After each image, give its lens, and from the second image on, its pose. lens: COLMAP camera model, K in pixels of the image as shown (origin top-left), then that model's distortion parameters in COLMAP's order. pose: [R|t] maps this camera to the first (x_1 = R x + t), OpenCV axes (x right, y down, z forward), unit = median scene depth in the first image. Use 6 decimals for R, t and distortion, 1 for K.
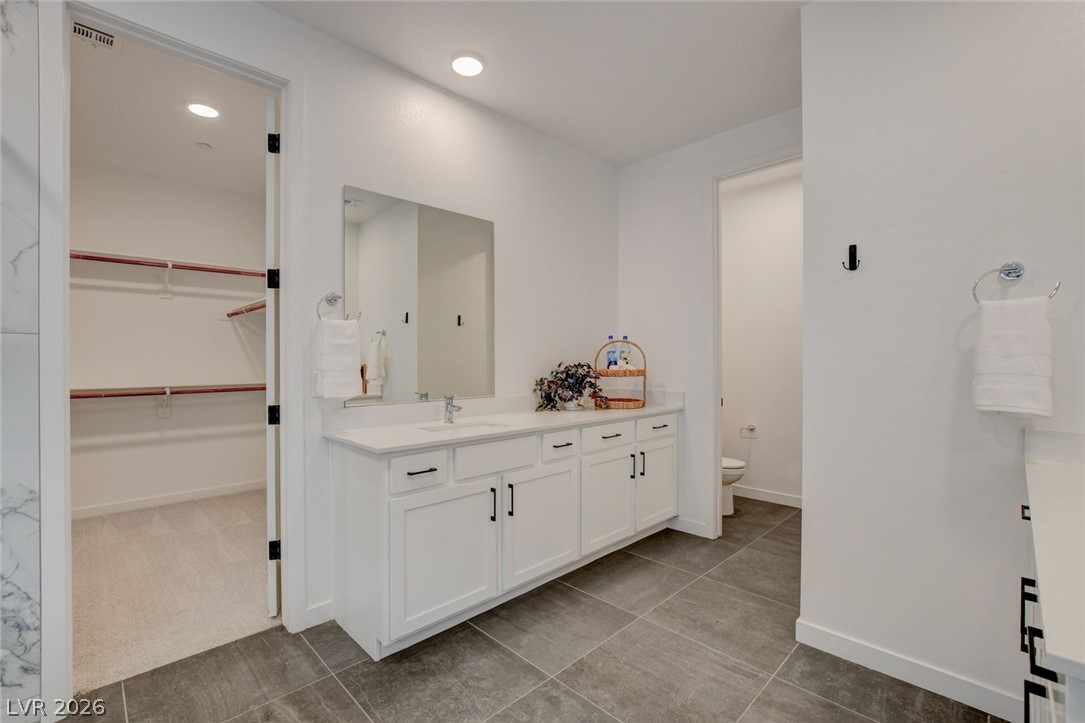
lens RADIAL K [[481.0, 0, 543.0], [0, 481.0, 360.8], [0, 0, 1]] dist [-0.032411, 0.002853]
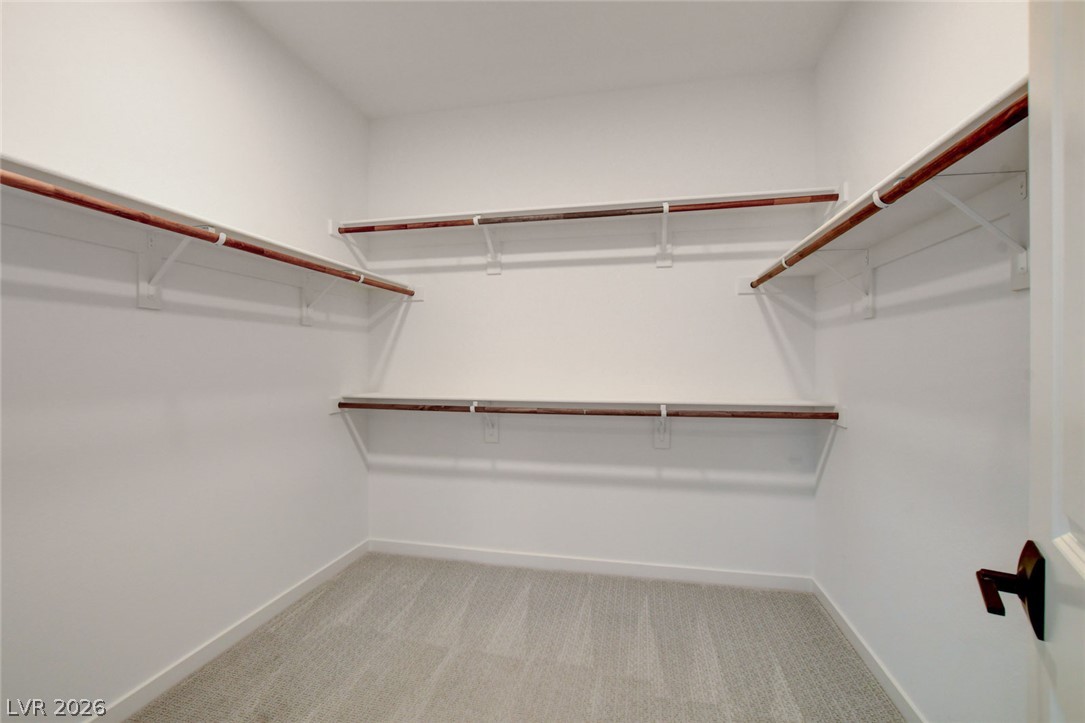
lens RADIAL K [[481.0, 0, 543.5], [0, 481.0, 359.2], [0, 0, 1]] dist [-0.032411, 0.002853]
pose [[0.553000, 0.001763, -0.833179, -0.338423], [0.002364, 0.999990, 0.003685, -0.006343], [0.833178, -0.004007, 0.552991, 0.492891]]
